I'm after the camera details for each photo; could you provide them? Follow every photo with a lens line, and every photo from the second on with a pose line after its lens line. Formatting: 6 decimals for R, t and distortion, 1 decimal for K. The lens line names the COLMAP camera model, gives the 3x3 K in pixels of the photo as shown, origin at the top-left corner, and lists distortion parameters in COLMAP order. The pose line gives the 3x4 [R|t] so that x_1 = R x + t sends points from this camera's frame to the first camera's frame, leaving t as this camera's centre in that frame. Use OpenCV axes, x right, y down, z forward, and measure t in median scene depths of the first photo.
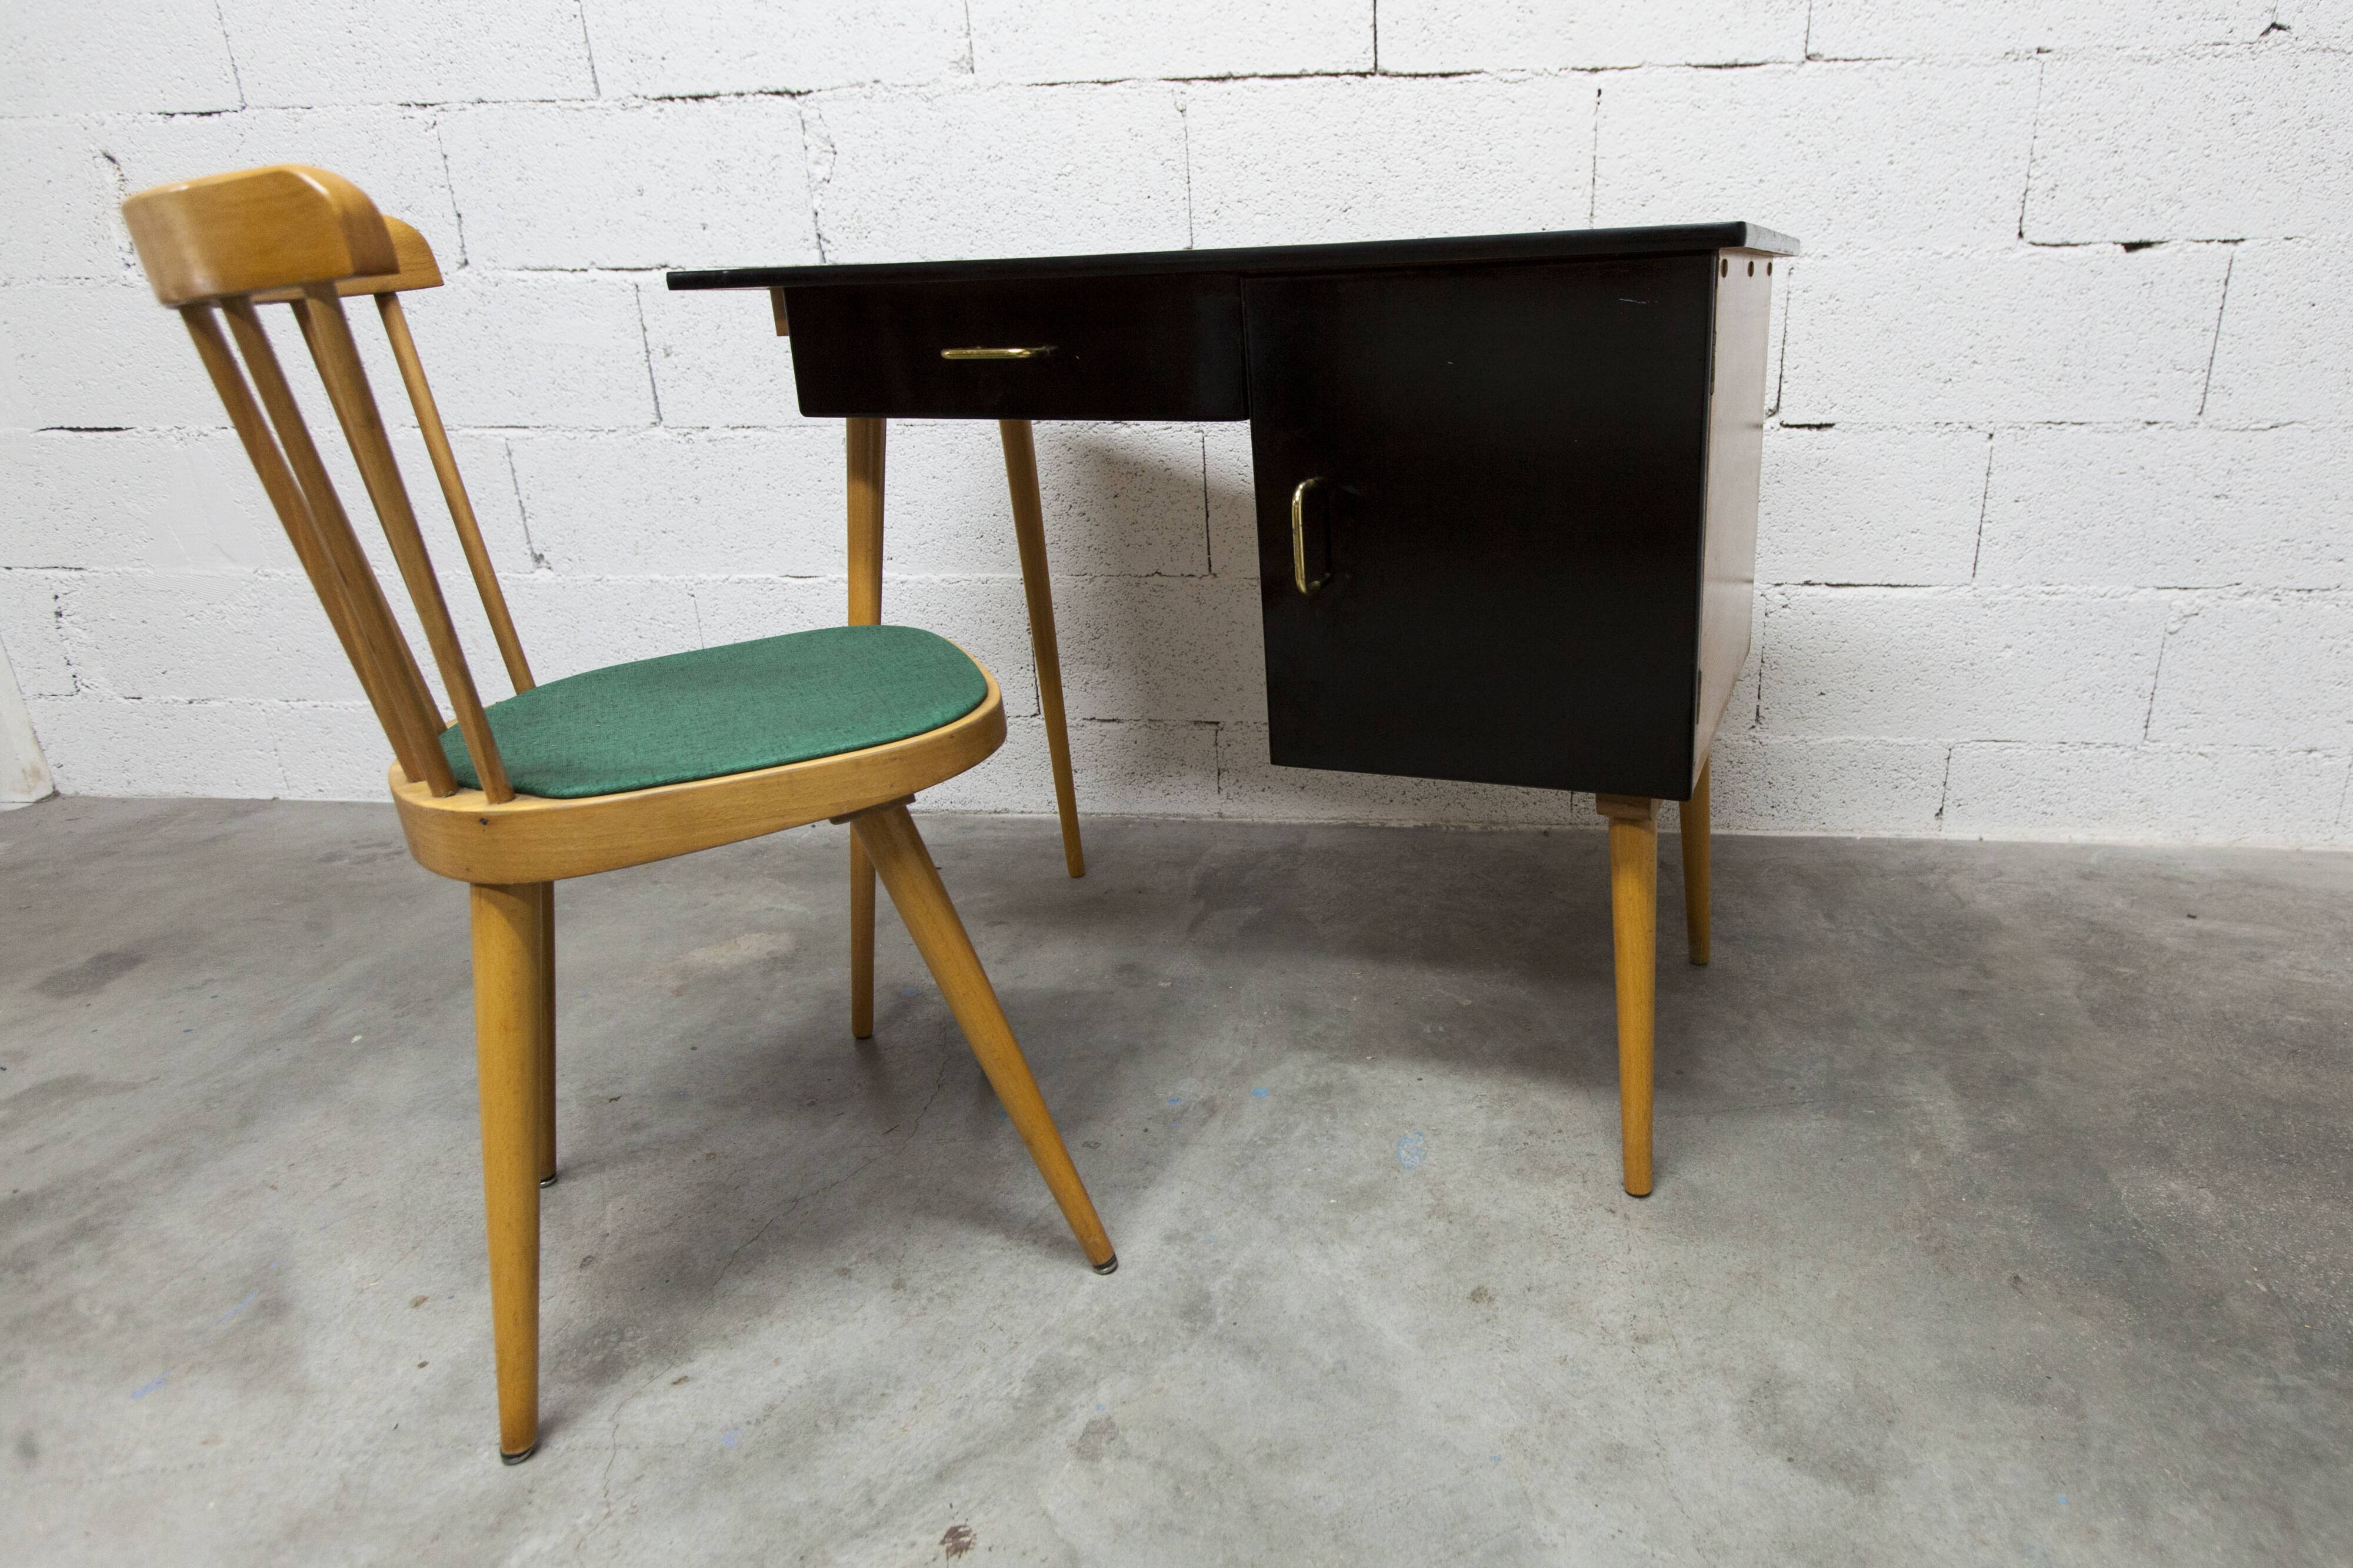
lens RADIAL K [[1373.0, 0, 1344.9], [0, 1373.0, 770.2], [0, 0, 1]] dist [-0.008706, 0.006974]
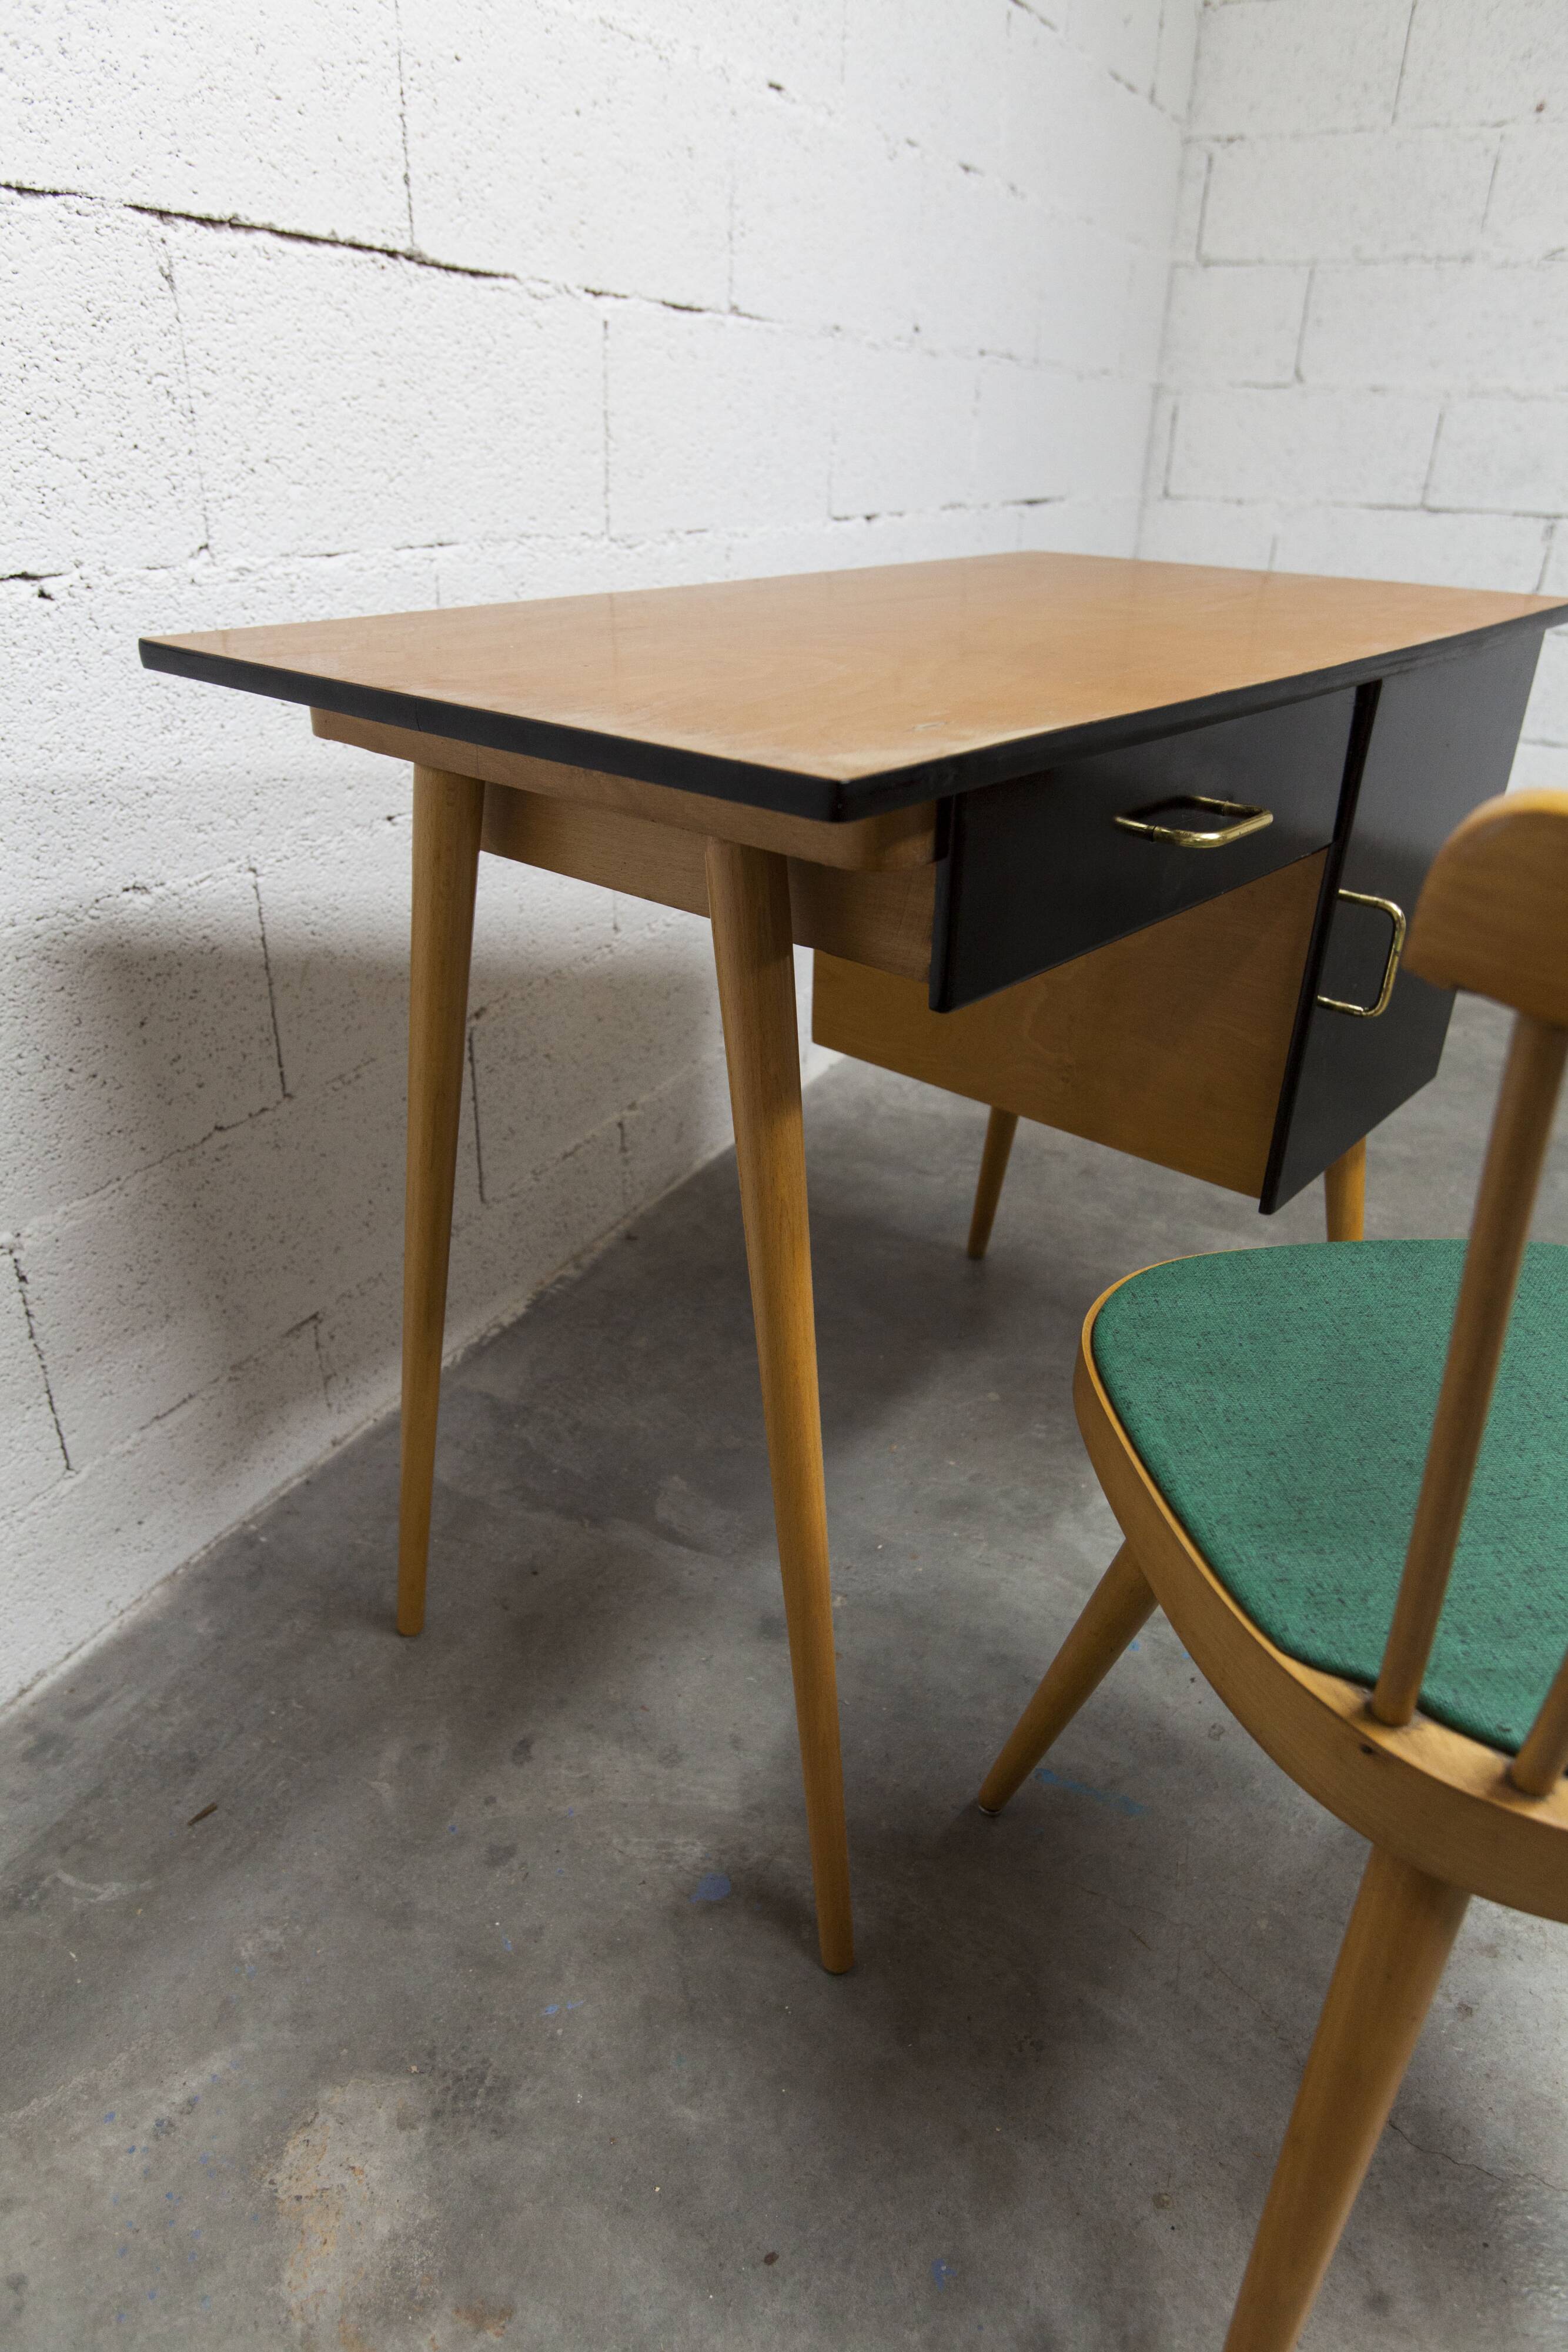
lens RADIAL K [[1455.8, 0, 789.6], [0, 1455.8, 1181.0], [0, 0, 1]] dist [0.003371, -0.000440]
pose [[0.340983, -0.408009, 0.846912, -0.777273], [0.278380, 0.904321, 0.323585, -0.340881], [-0.897906, 0.125426, 0.421940, 0.716512]]
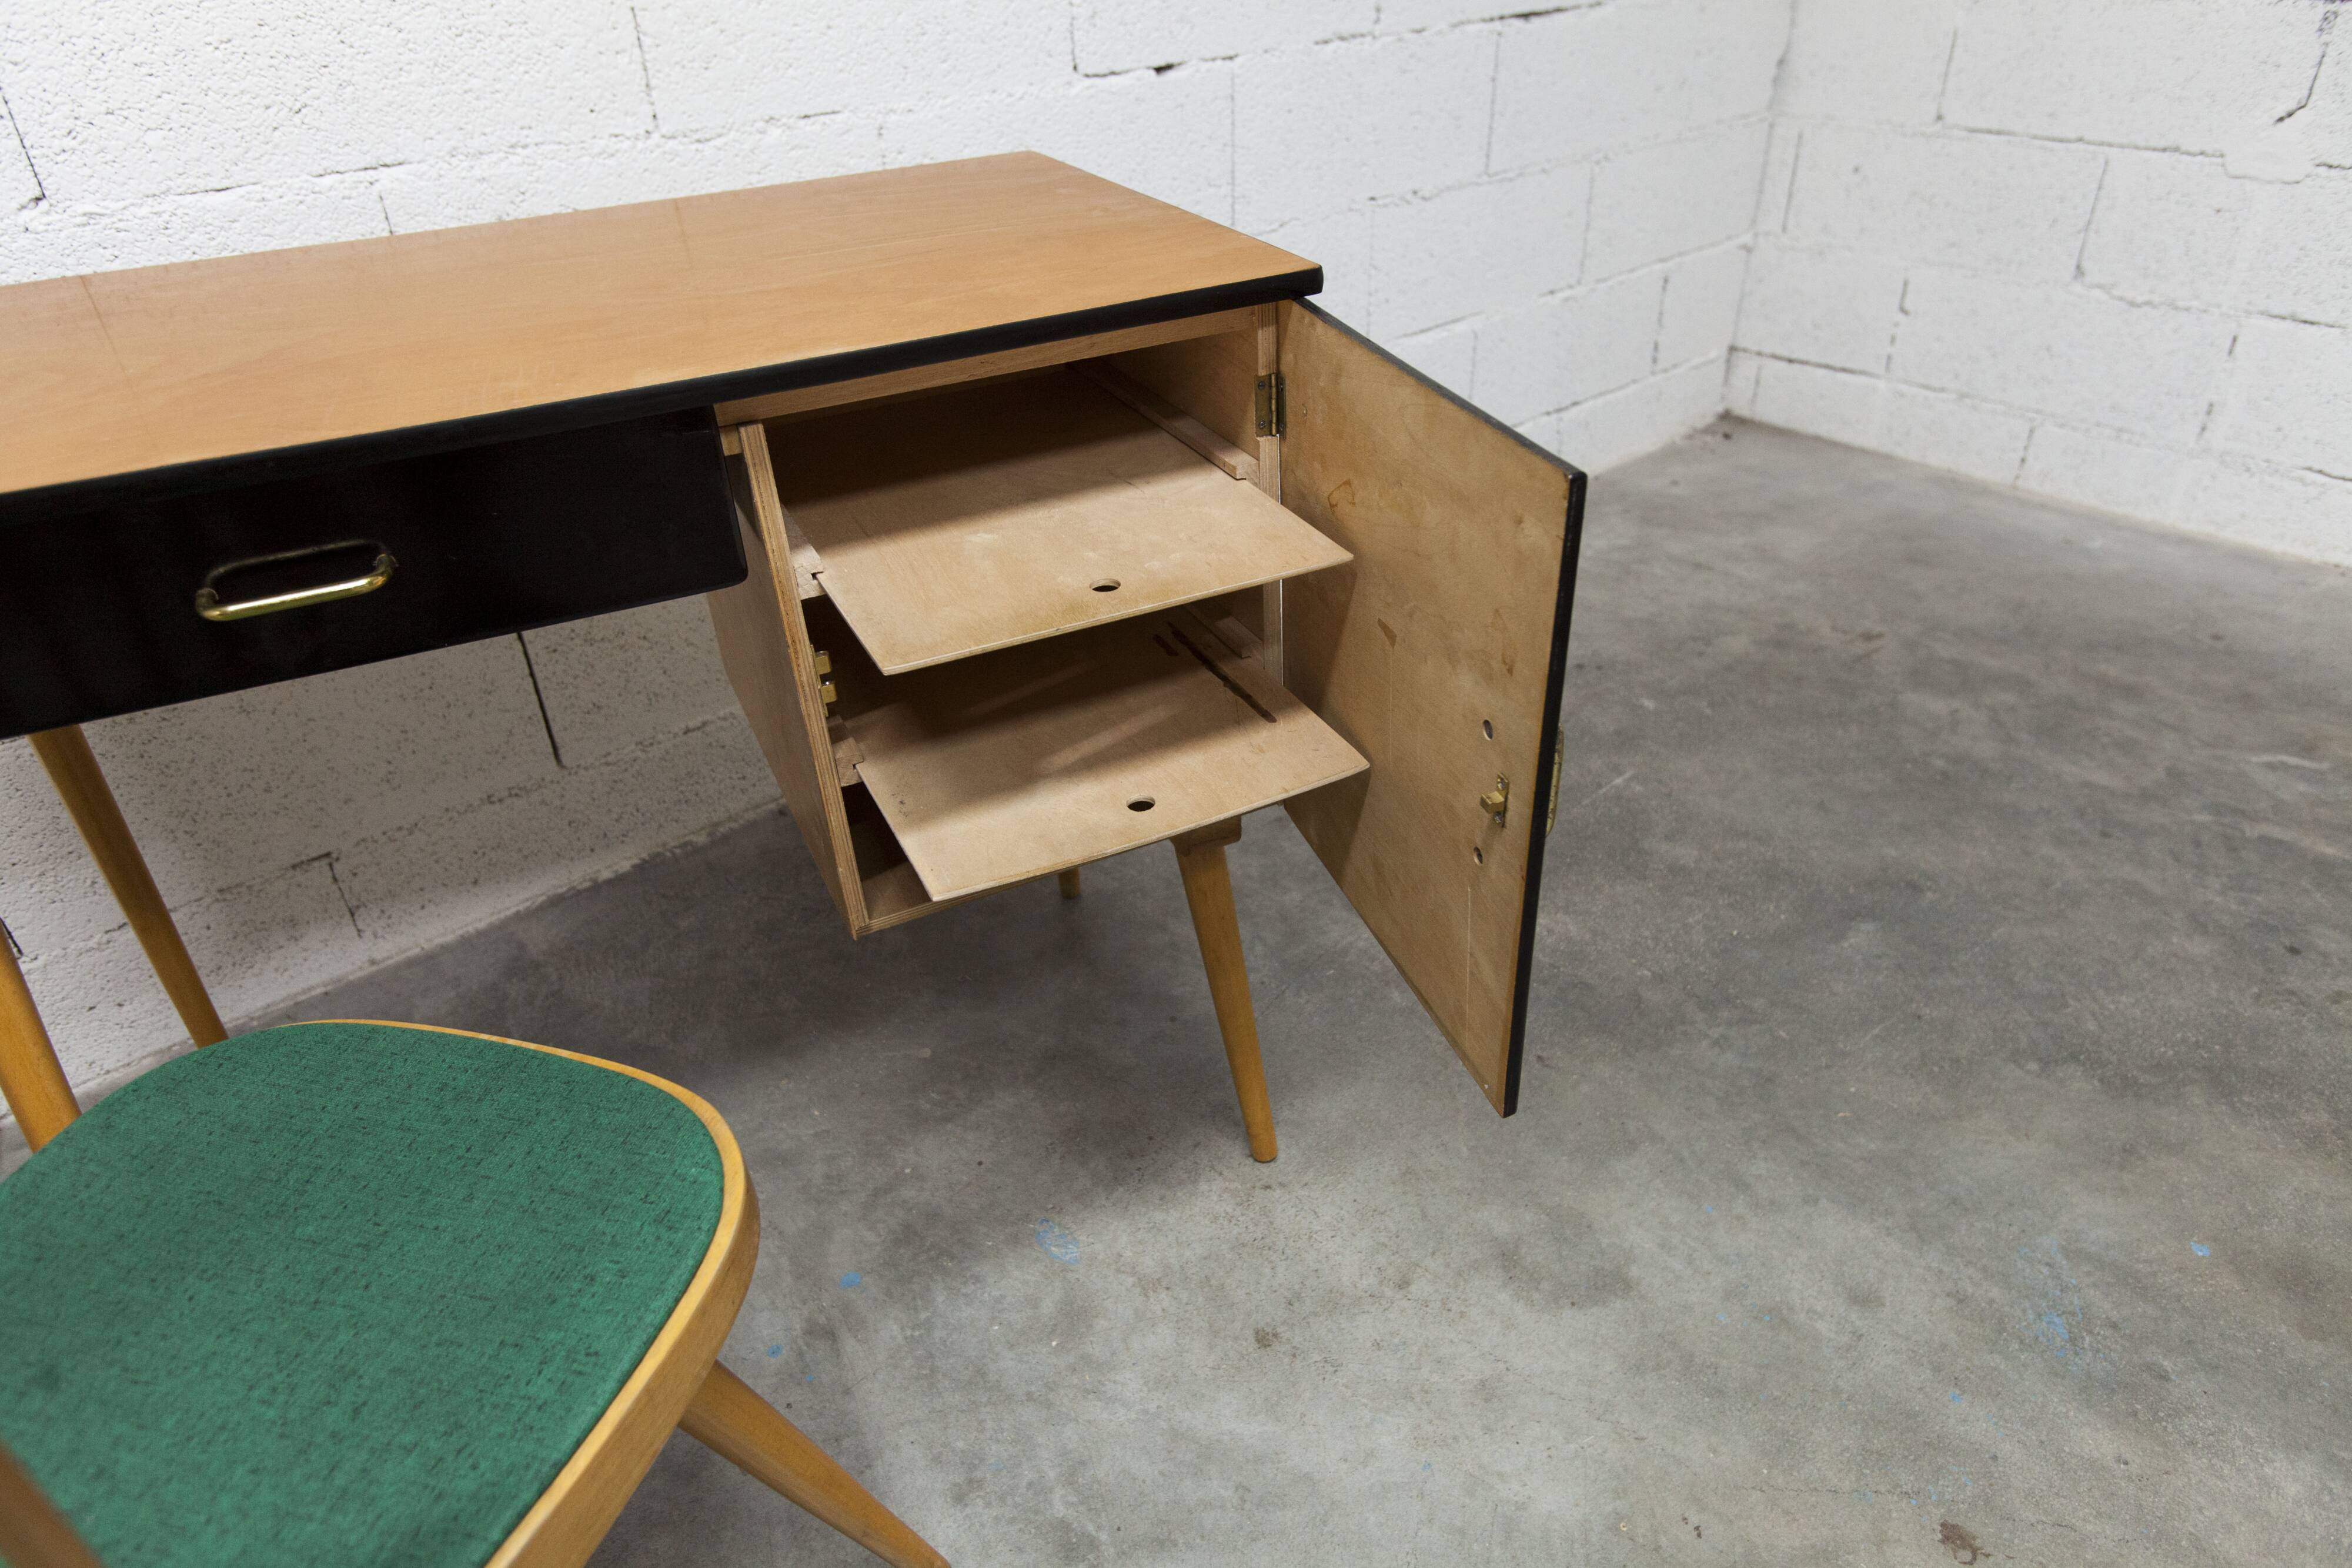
lens RADIAL K [[1455.8, 0, 1170.6], [0, 1455.8, 797.8], [0, 0, 1]] dist [0.003371, -0.000440]
pose [[0.691292, -0.398045, 0.603055, -0.328423], [0.261513, 0.915837, 0.304719, -0.247956], [-0.673592, -0.052943, 0.737205, 0.196916]]
